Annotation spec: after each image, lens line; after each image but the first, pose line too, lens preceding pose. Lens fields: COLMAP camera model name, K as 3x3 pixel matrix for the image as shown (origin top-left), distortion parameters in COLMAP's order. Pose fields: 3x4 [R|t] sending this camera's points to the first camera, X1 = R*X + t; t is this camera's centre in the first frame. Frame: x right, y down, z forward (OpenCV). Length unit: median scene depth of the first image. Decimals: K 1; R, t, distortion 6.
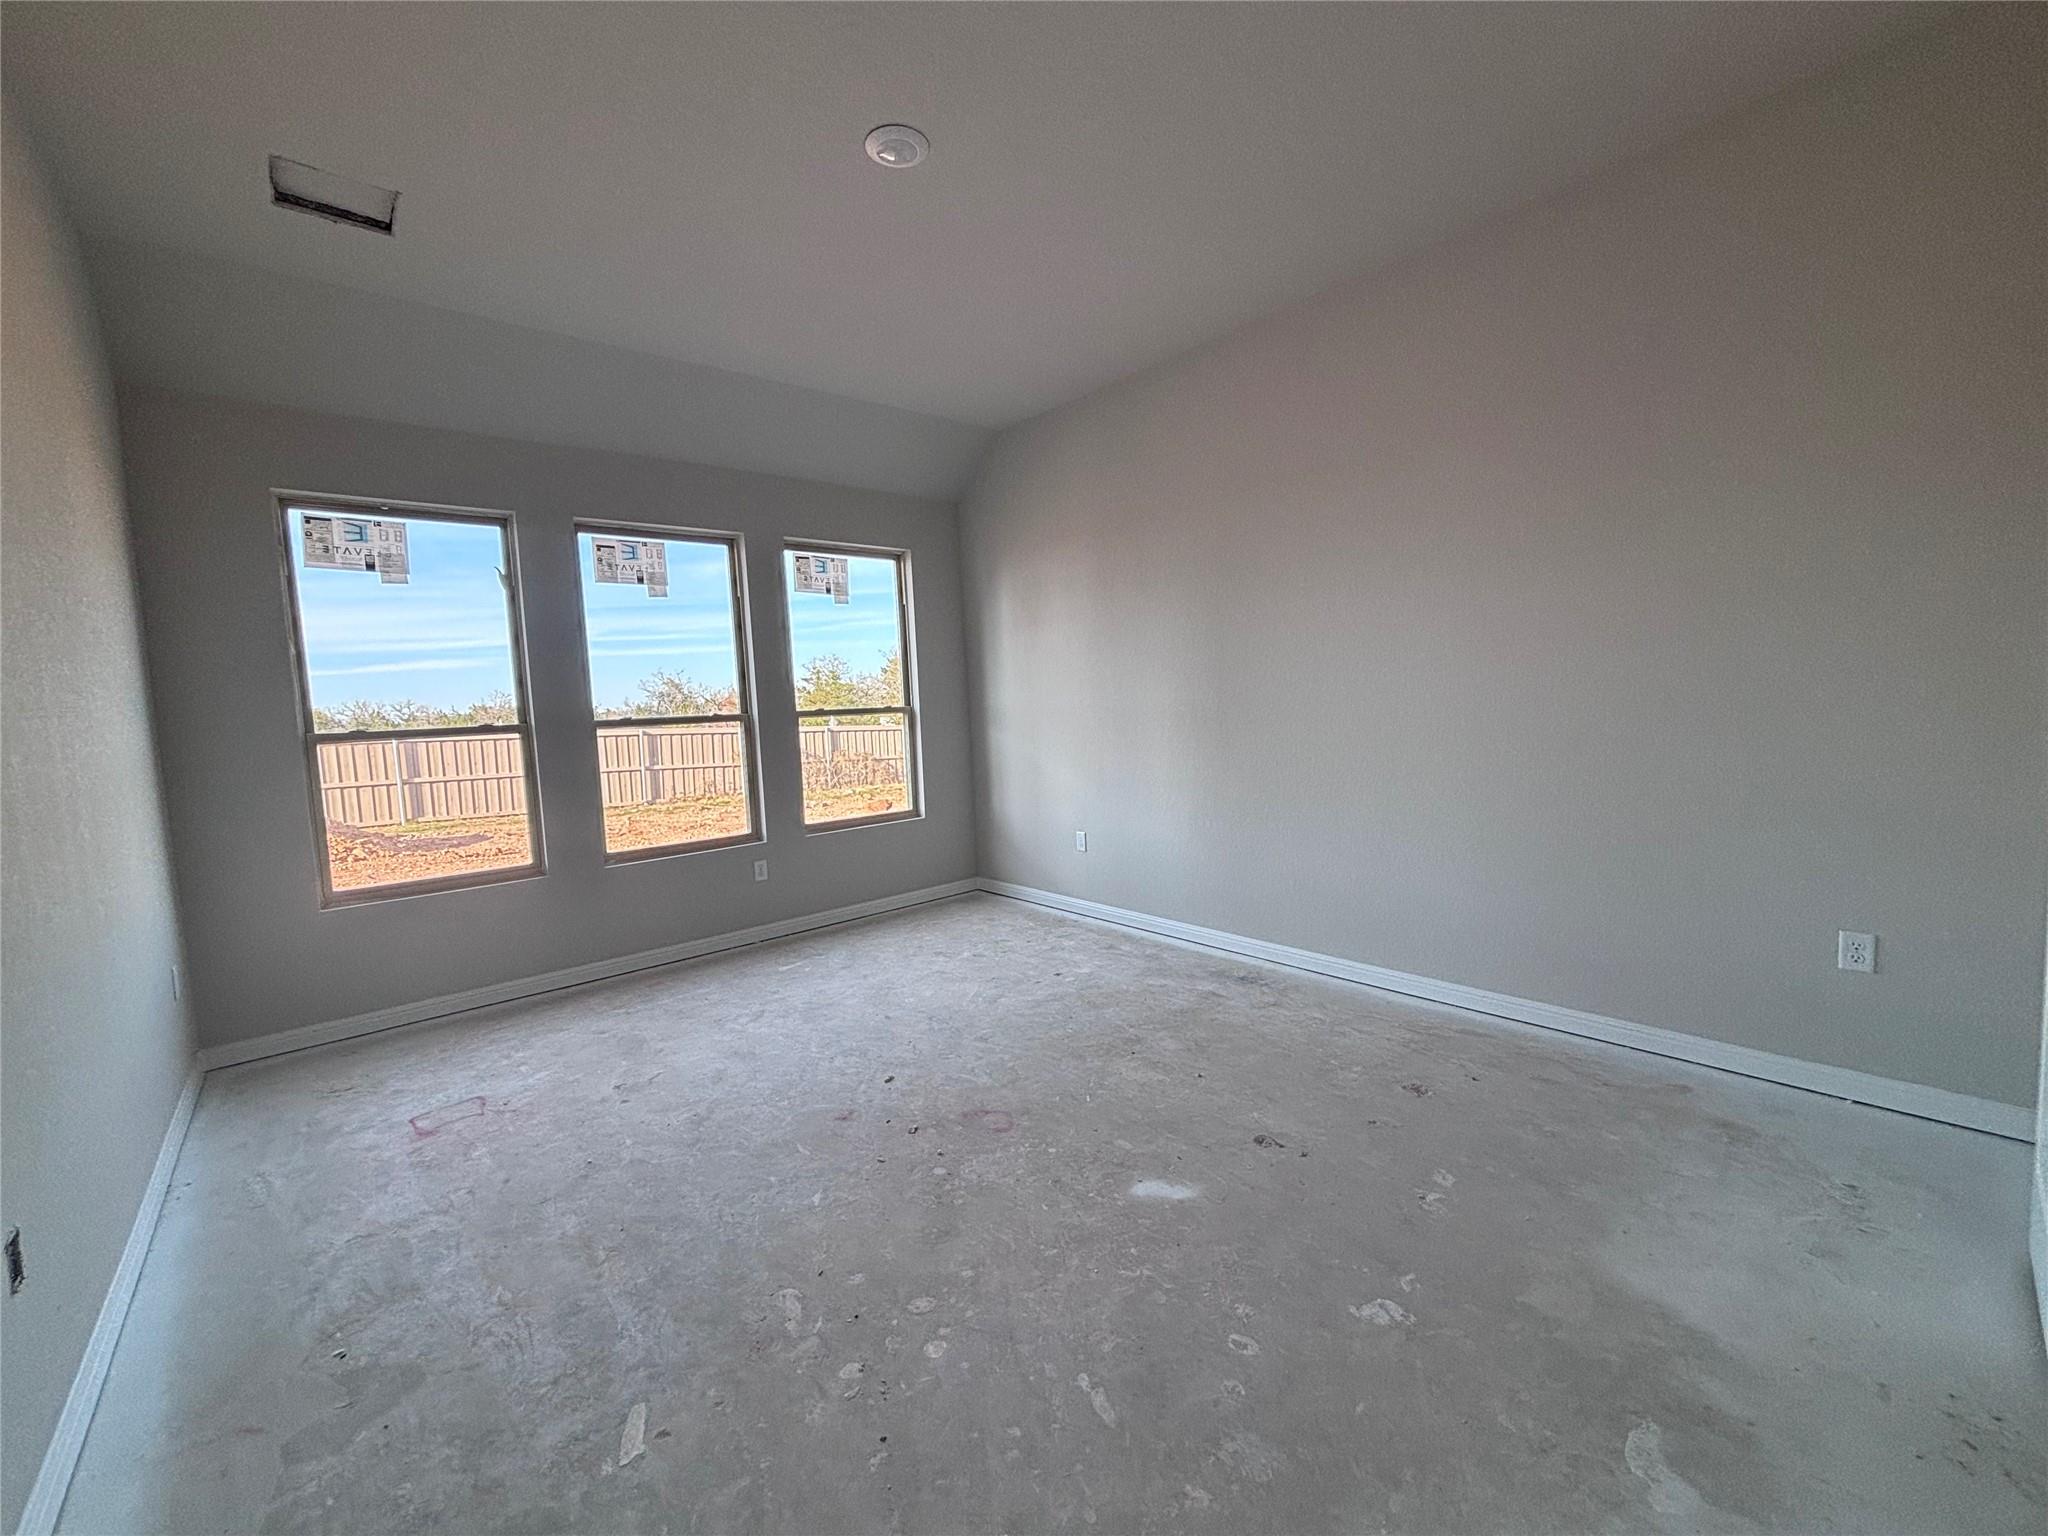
lens RADIAL K [[826.4, 0, 1022.4], [0, 826.4, 763.3], [0, 0, 1]] dist [-0.000221, 0.000731]
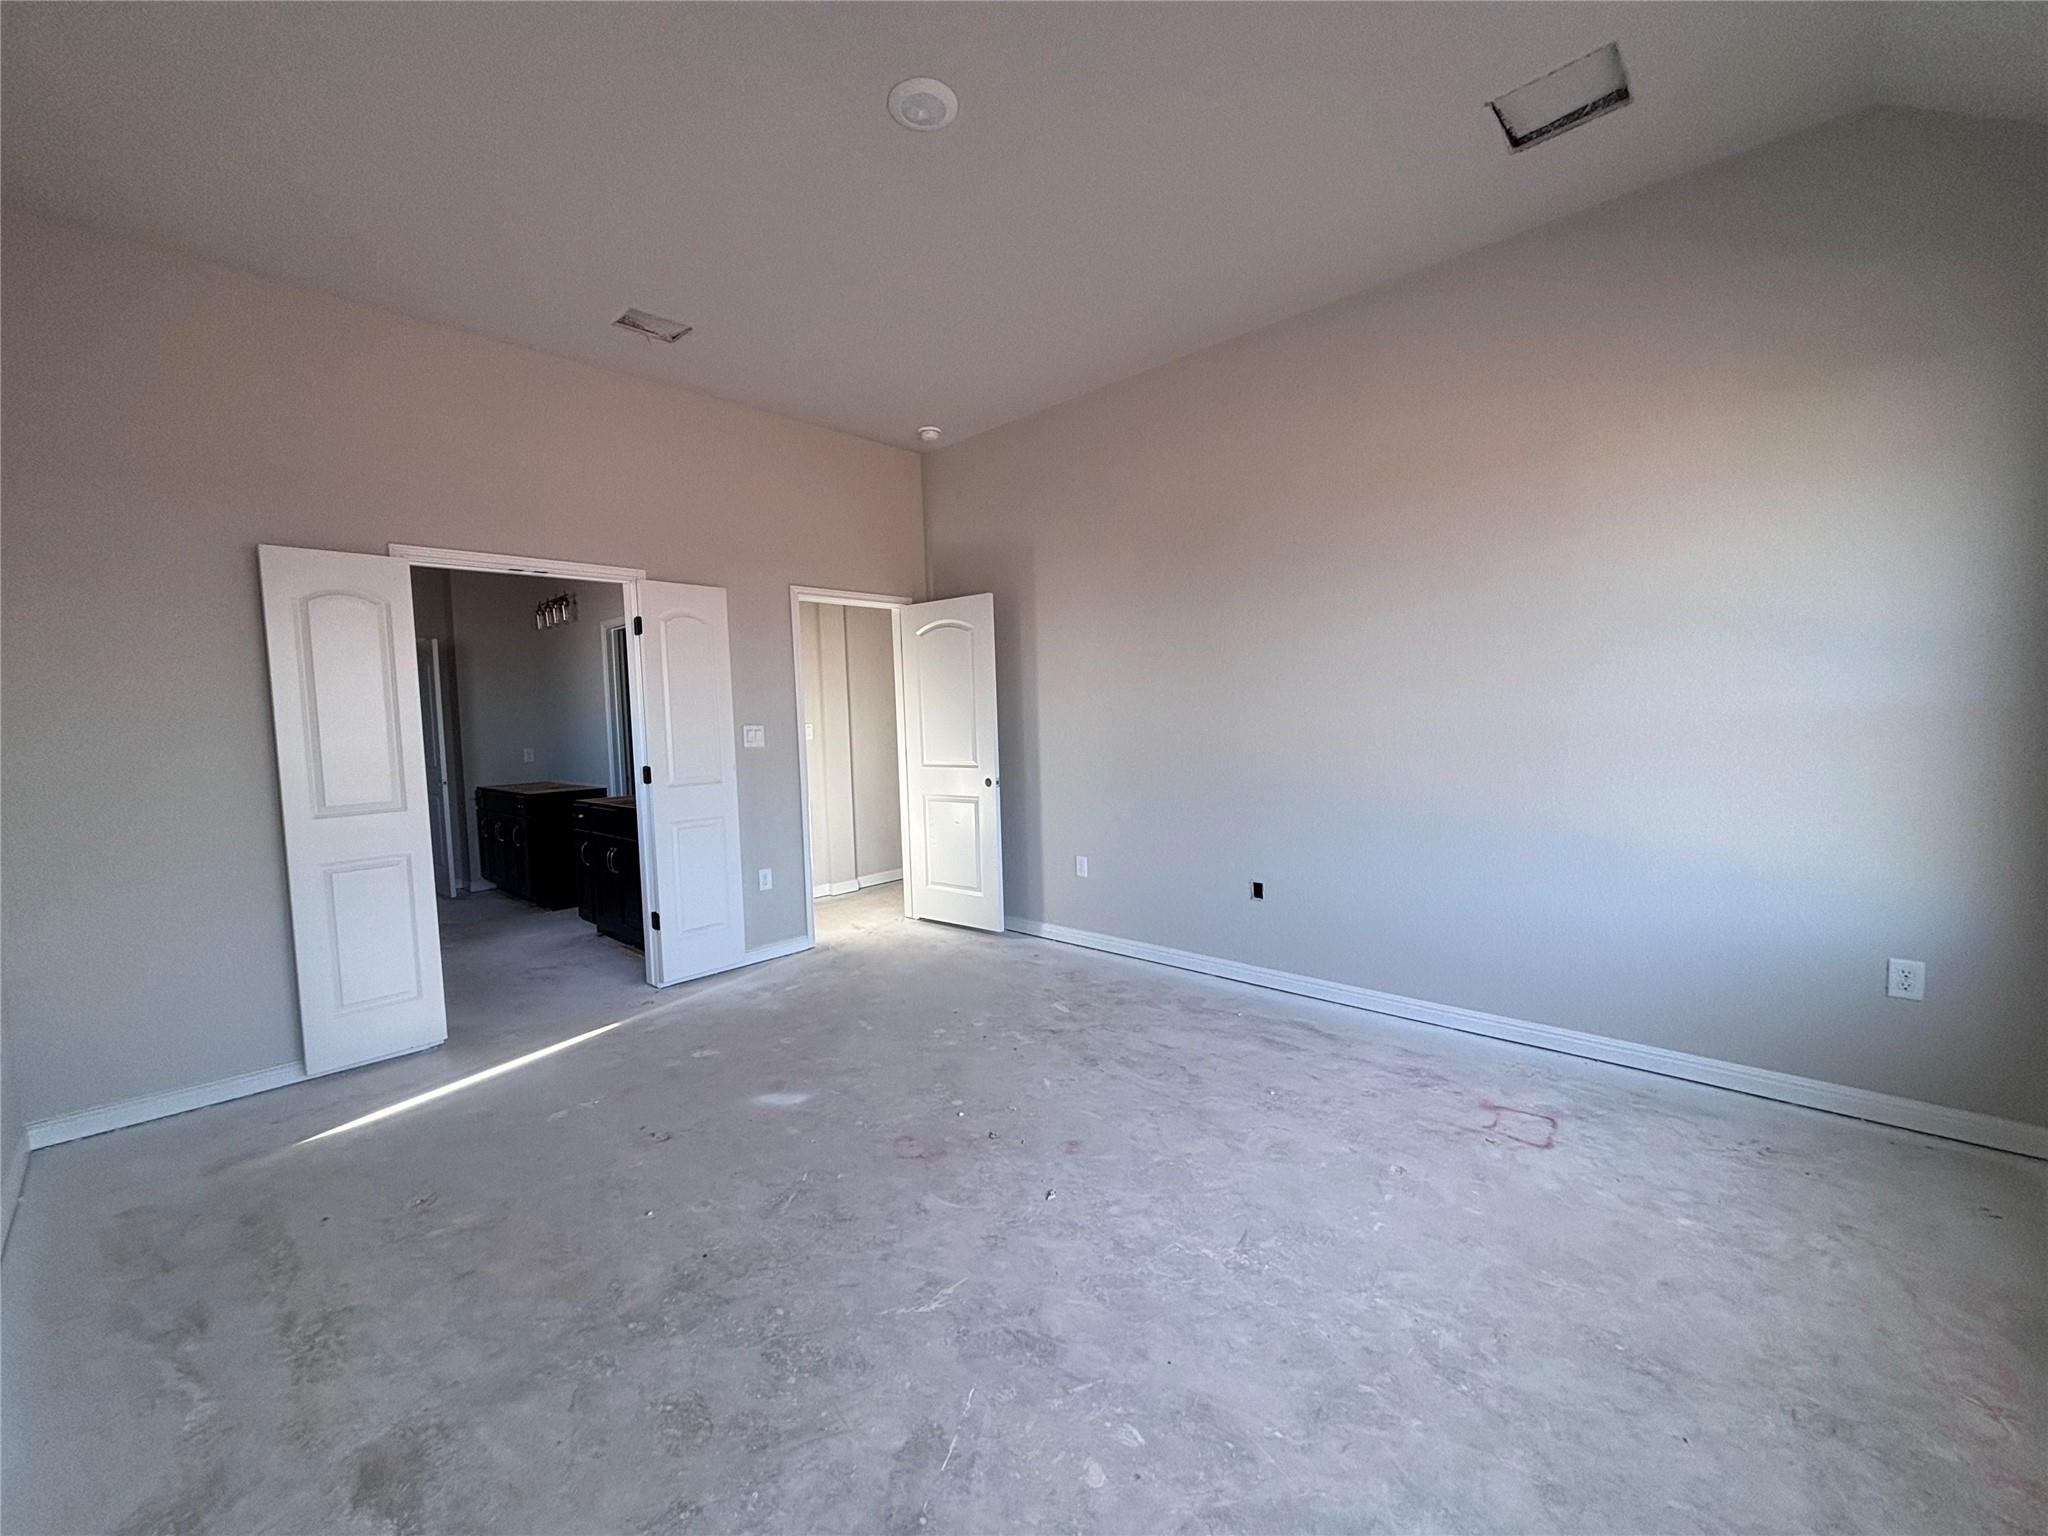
lens RADIAL K [[826.4, 0, 1022.4], [0, 826.4, 763.3], [0, 0, 1]] dist [-0.000221, 0.000731]
pose [[-0.991224, 0.084944, -0.101288, -0.098771], [0.070604, 0.987969, 0.137597, -0.133036], [0.111757, 0.129238, -0.985296, 1.854412]]
